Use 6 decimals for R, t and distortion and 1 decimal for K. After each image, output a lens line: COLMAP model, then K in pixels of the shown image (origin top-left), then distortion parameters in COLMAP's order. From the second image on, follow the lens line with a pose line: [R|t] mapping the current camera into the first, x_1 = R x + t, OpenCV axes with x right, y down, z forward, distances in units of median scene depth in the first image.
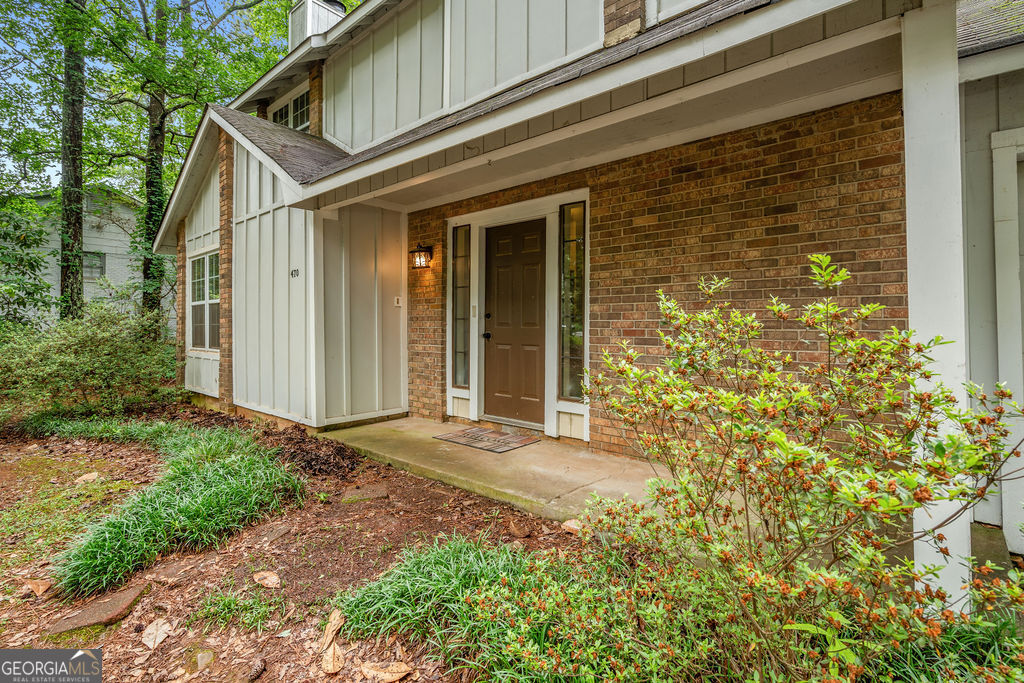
lens RADIAL K [[470.9, 0, 512.1], [0, 470.9, 320.9], [0, 0, 1]] dist [-0.004212, -0.000173]
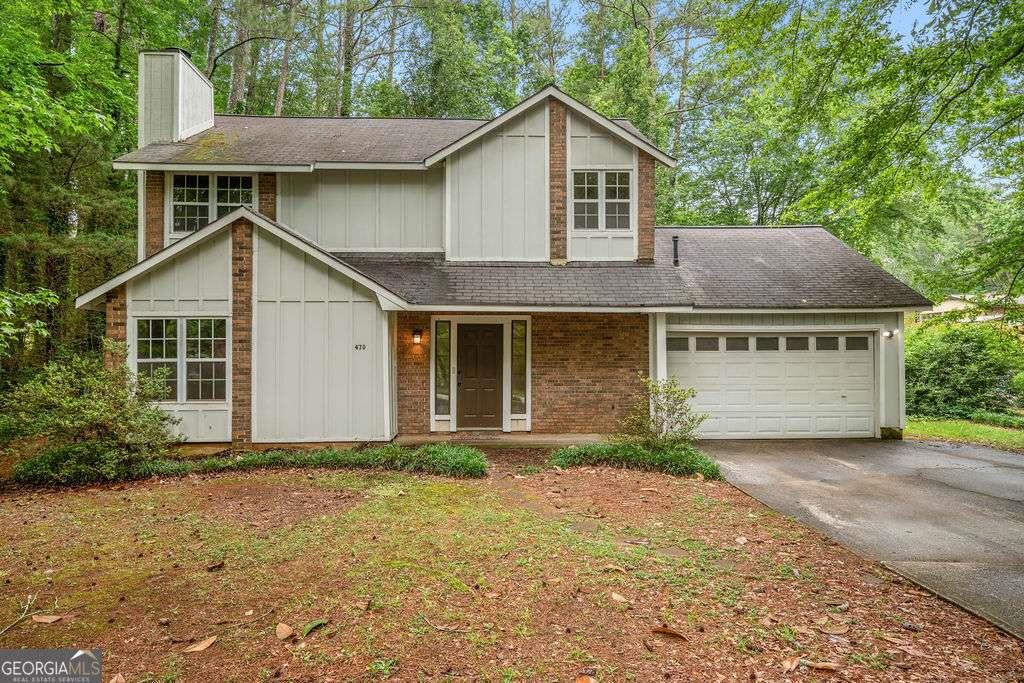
lens RADIAL K [[637.3, 0, 516.7], [0, 637.3, 363.1], [0, 0, 1]] dist [0.006788, 0.000450]
pose [[0.738046, -0.000463, 0.674750, -1.712032], [-0.004320, 0.999976, 0.005411, -0.068458], [-0.674736, -0.006908, 0.738027, -1.047537]]
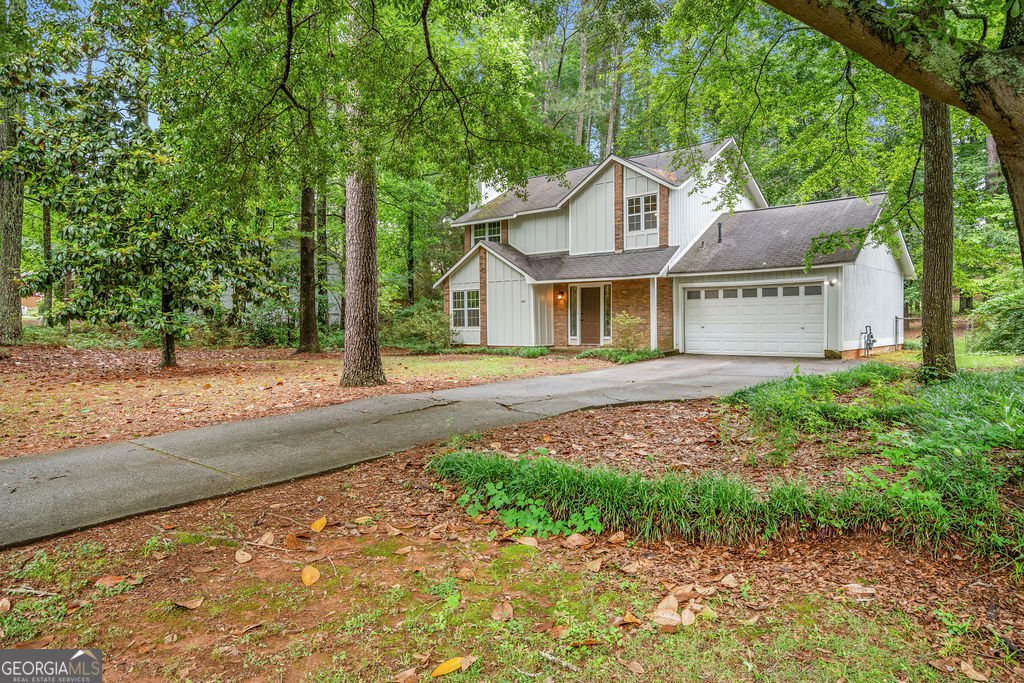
lens RADIAL K [[637.3, 0, 508.2], [0, 637.3, 338.7], [0, 0, 1]] dist [0.006788, 0.000450]
pose [[0.999627, -0.008060, -0.026082, -0.514432], [0.009108, 0.999146, 0.040314, -0.024920], [0.025735, -0.040537, 0.998847, -3.966353]]
